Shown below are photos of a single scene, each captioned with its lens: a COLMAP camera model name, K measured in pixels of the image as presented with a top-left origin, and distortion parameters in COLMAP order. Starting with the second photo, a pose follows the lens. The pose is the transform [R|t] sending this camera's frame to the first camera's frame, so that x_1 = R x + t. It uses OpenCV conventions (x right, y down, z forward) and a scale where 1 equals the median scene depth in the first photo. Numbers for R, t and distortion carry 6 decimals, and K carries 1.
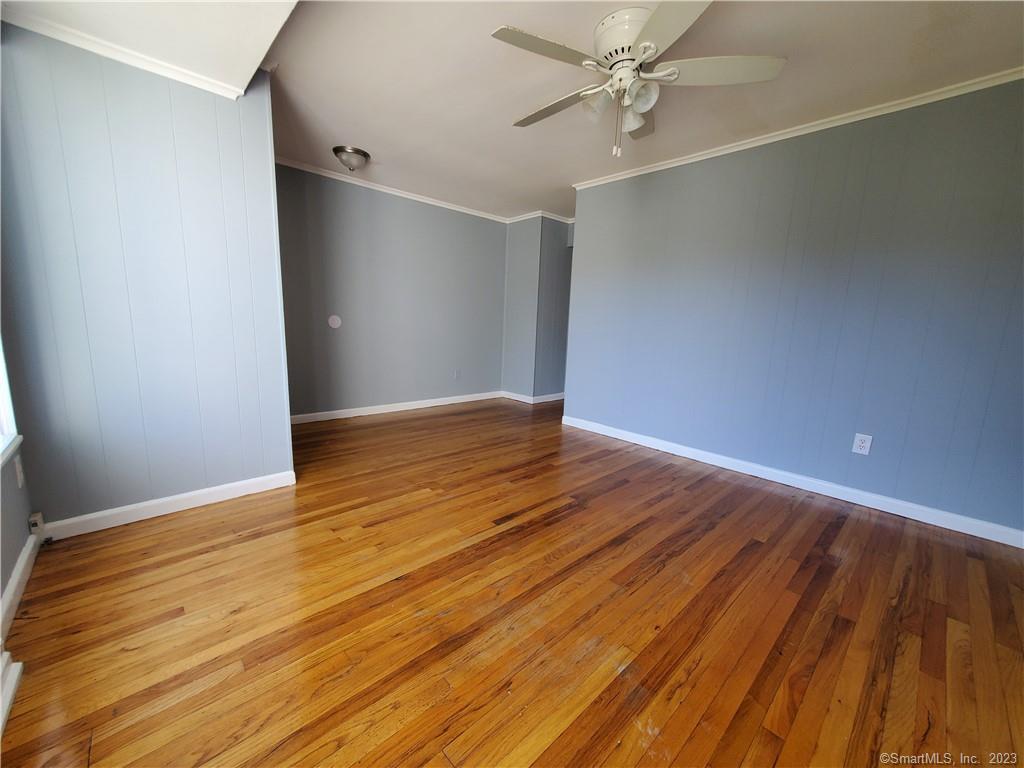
lens RADIAL K [[405.3, 0, 505.9], [0, 405.3, 384.7], [0, 0, 1]] dist [0.003888, -0.000910]
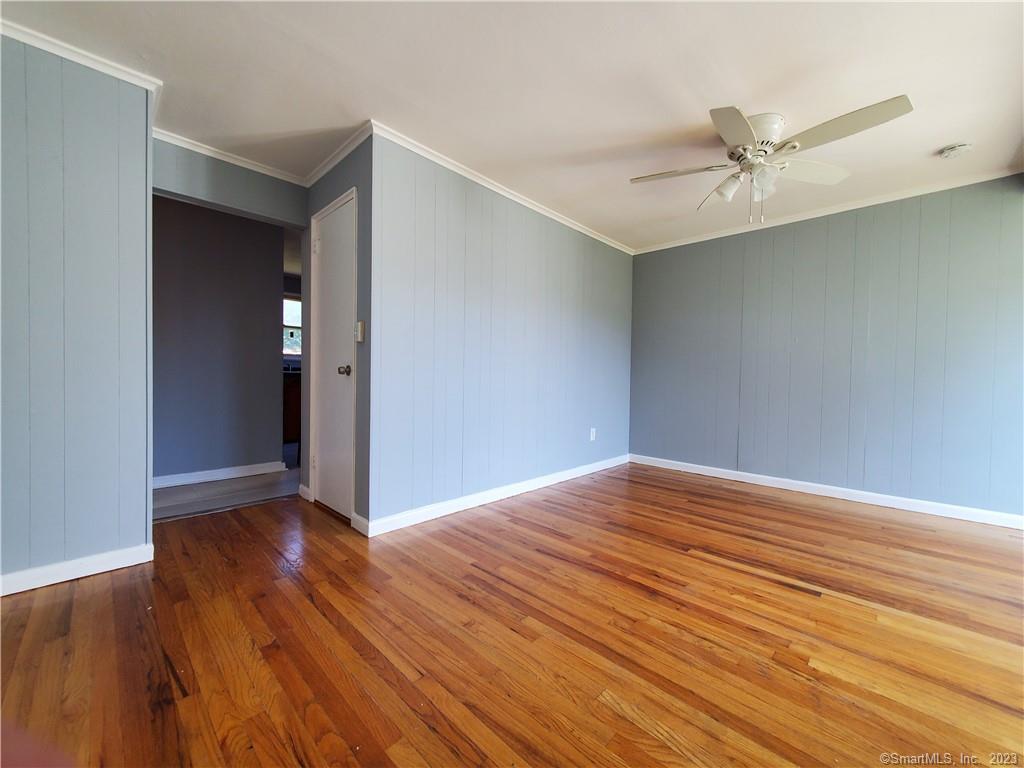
lens RADIAL K [[405.3, 0, 505.9], [0, 405.3, 384.7], [0, 0, 1]] dist [0.003888, -0.000910]
pose [[-0.056206, -0.055354, 0.996884, -0.629499], [0.139273, 0.988265, 0.062728, -0.179553], [-0.988658, 0.142365, -0.047838, 1.268917]]
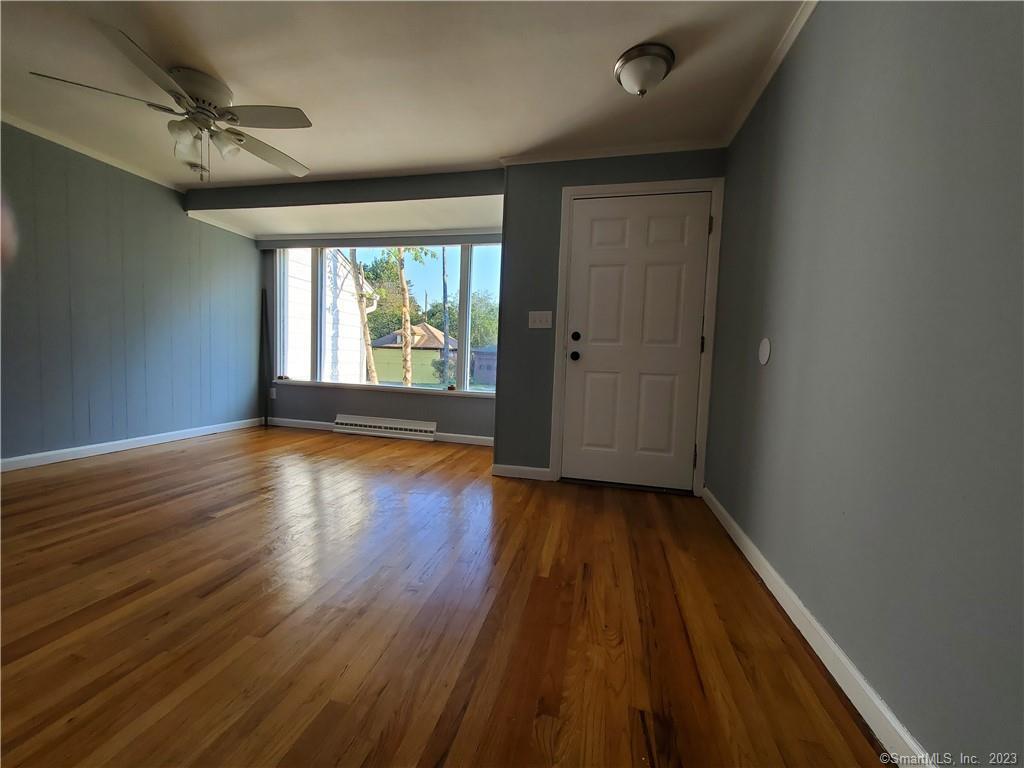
lens RADIAL K [[405.3, 0, 505.9], [0, 405.3, 384.7], [0, 0, 1]] dist [0.003888, -0.000910]
pose [[-0.823149, -0.032972, -0.566868, 0.134850], [-0.157291, 0.972487, 0.171838, -0.220407], [0.545606, 0.230611, -0.805688, 1.798378]]
